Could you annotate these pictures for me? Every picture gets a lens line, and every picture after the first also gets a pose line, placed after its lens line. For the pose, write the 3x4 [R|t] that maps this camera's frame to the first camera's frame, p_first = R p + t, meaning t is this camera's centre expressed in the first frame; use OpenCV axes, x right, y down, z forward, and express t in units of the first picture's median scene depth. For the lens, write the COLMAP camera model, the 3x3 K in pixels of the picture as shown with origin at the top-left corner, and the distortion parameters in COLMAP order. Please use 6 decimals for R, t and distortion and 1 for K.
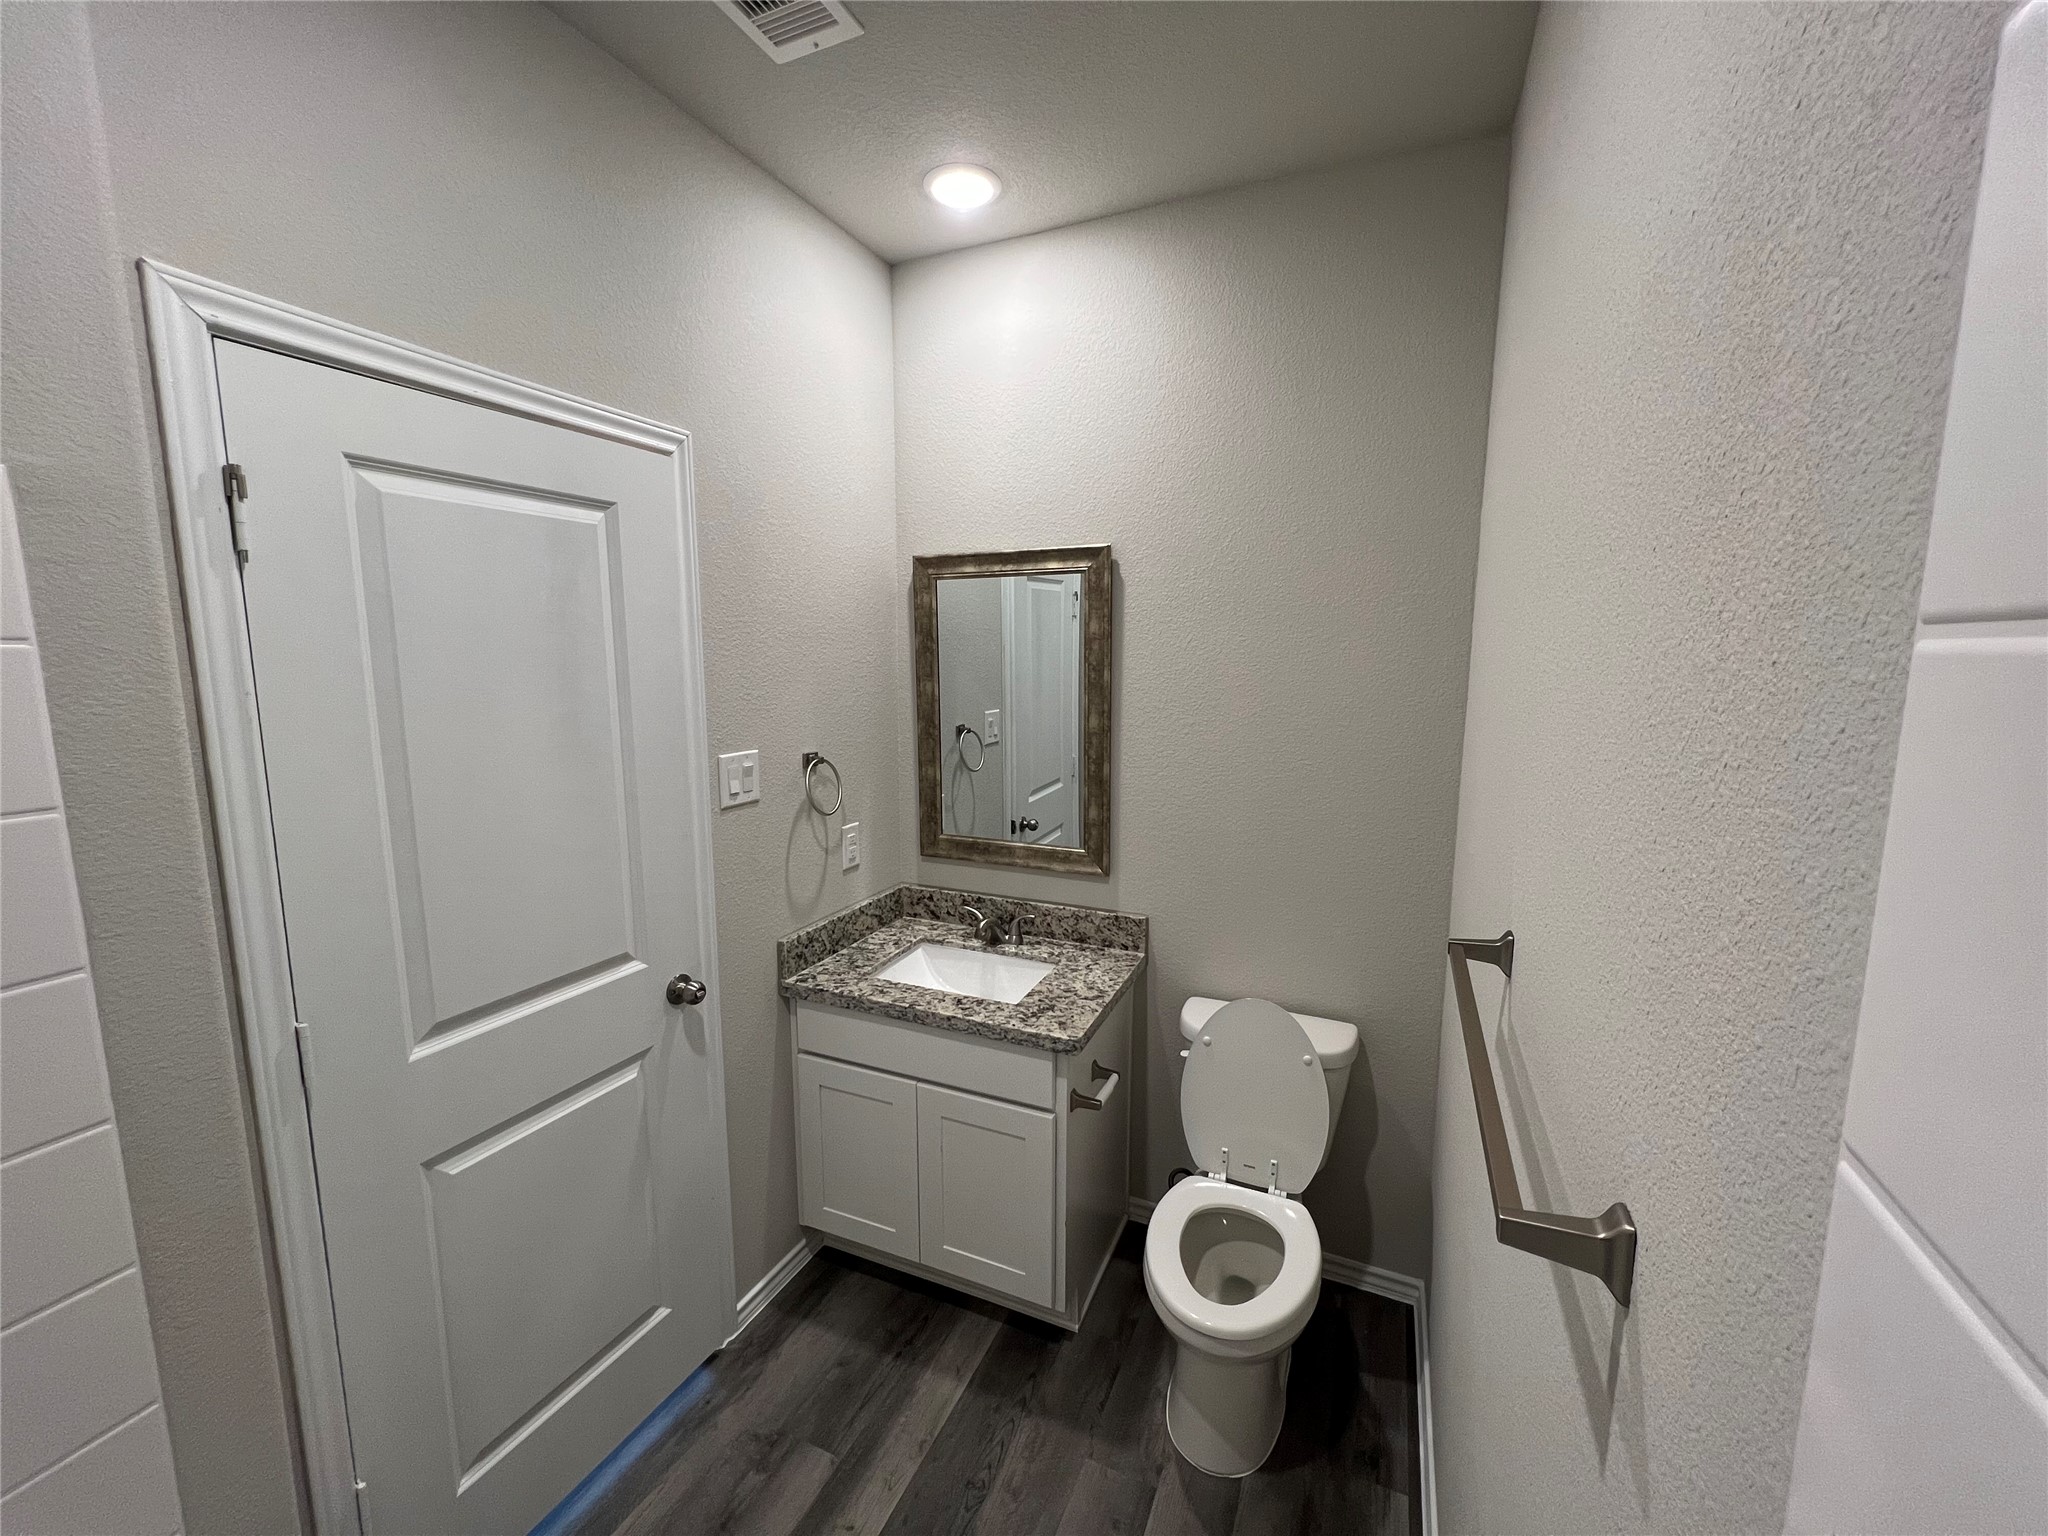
lens RADIAL K [[818.0, 0, 1024.0], [0, 818.0, 768.0], [0, 0, 1]] dist [-0.000007, 0.000451]
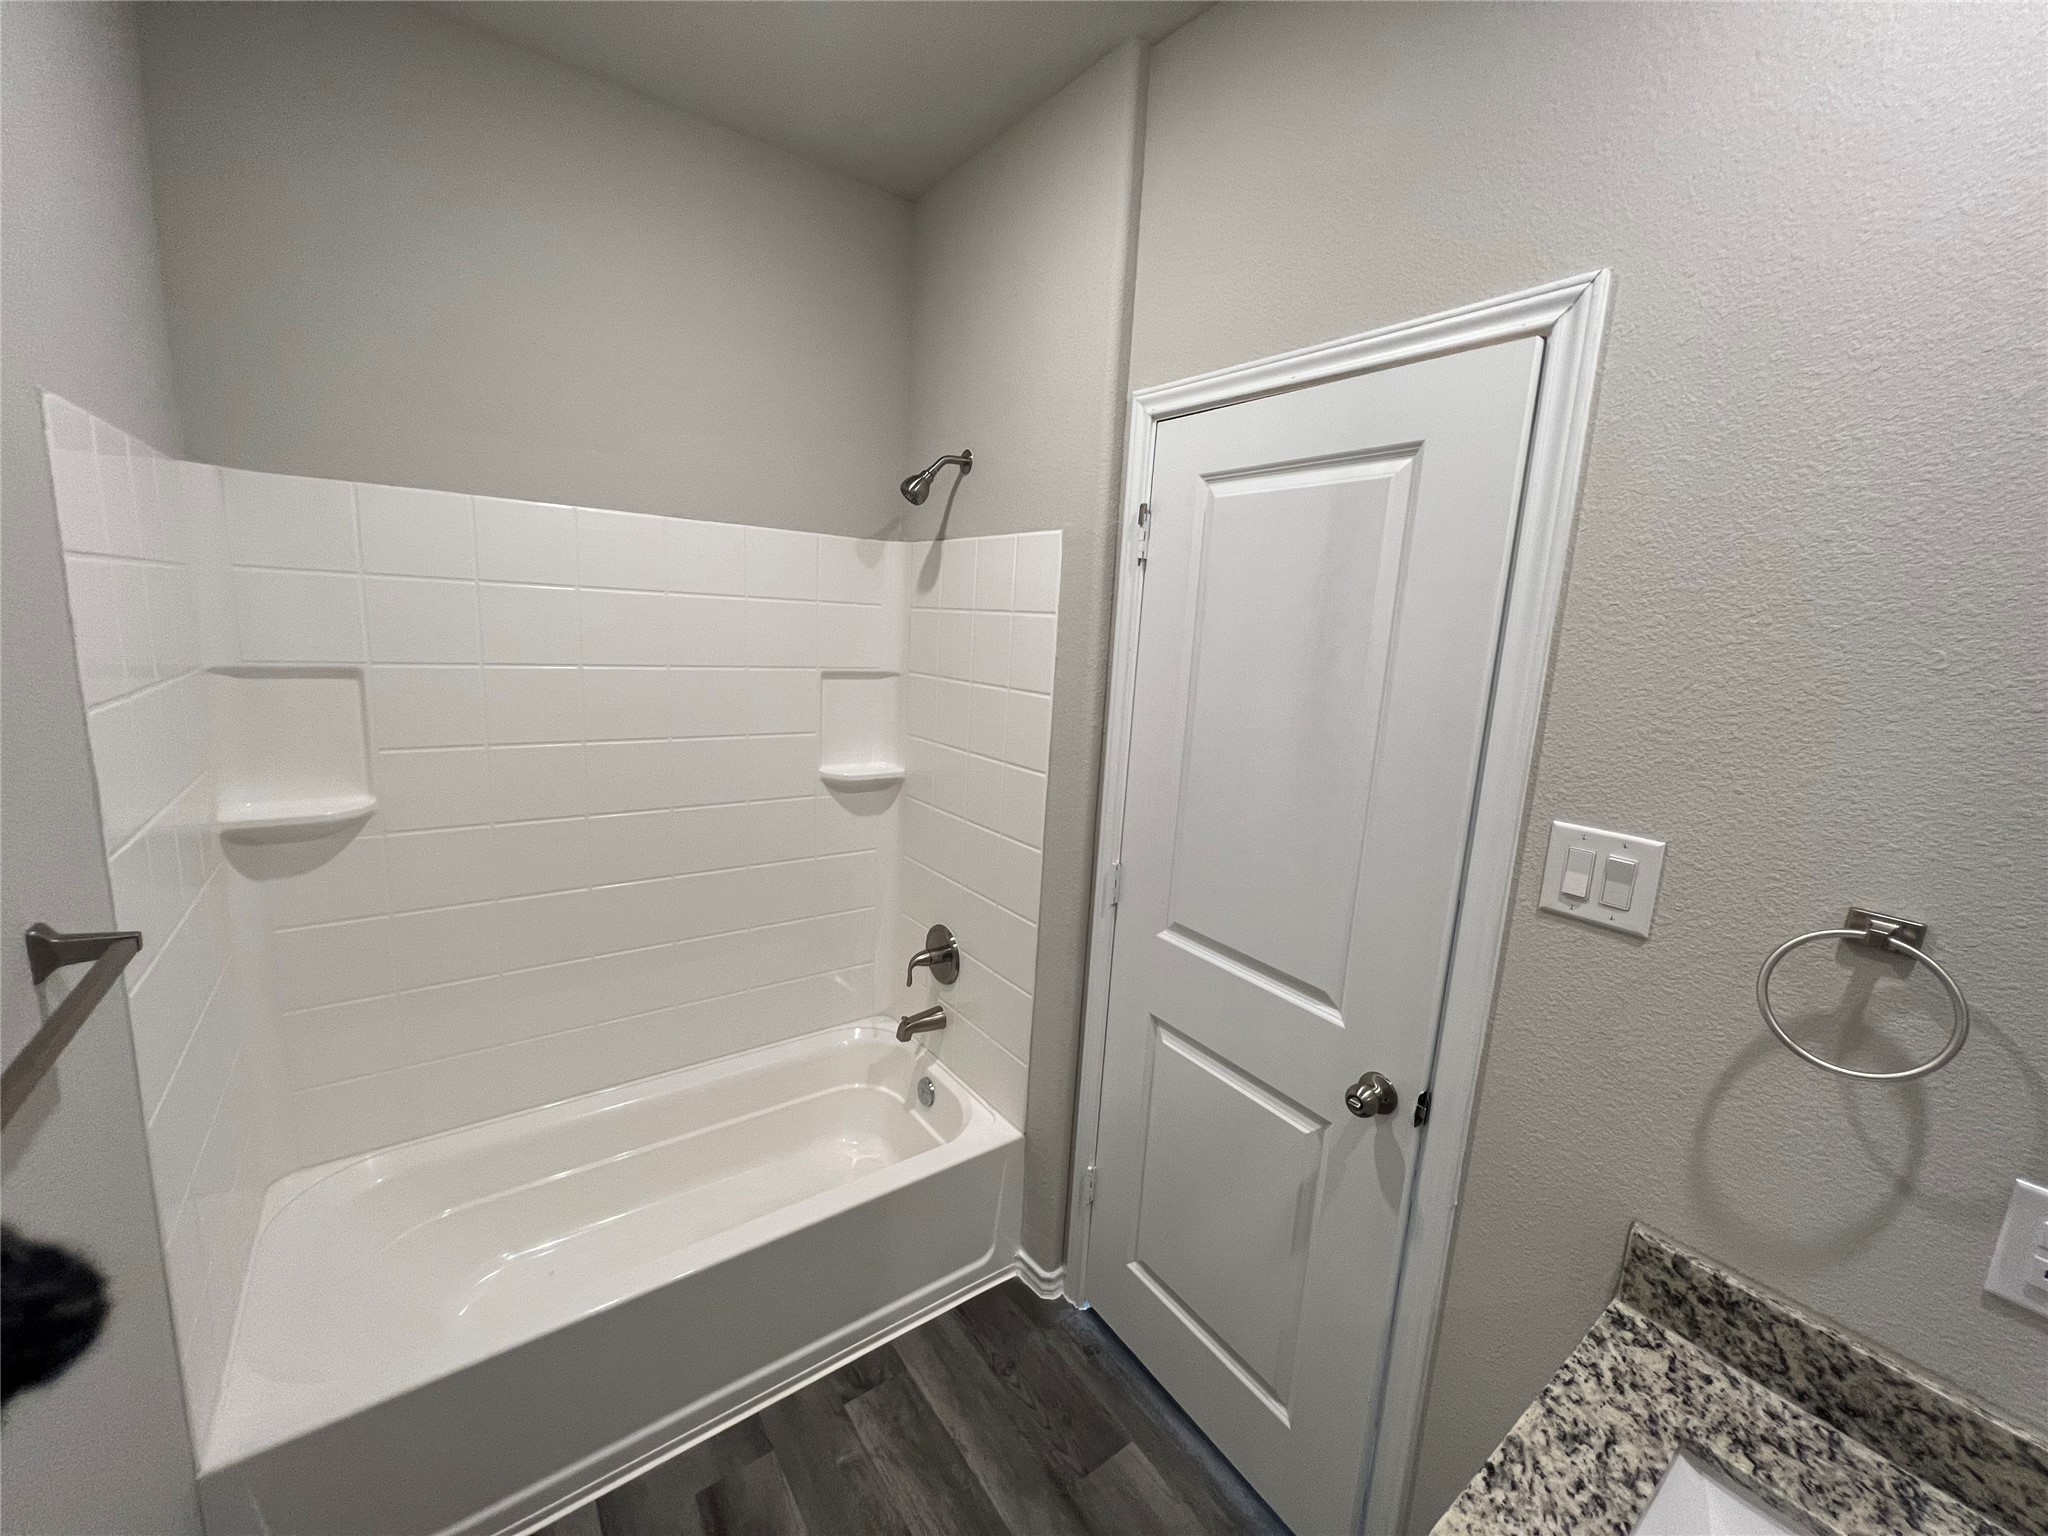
lens RADIAL K [[818.0, 0, 1024.0], [0, 818.0, 768.0], [0, 0, 1]] dist [-0.000007, 0.000451]
pose [[-0.490672, 0.128696, -0.861788, 0.307059], [-0.175742, 0.954091, 0.242541, -0.122255], [0.853438, 0.270460, -0.445528, 0.886203]]
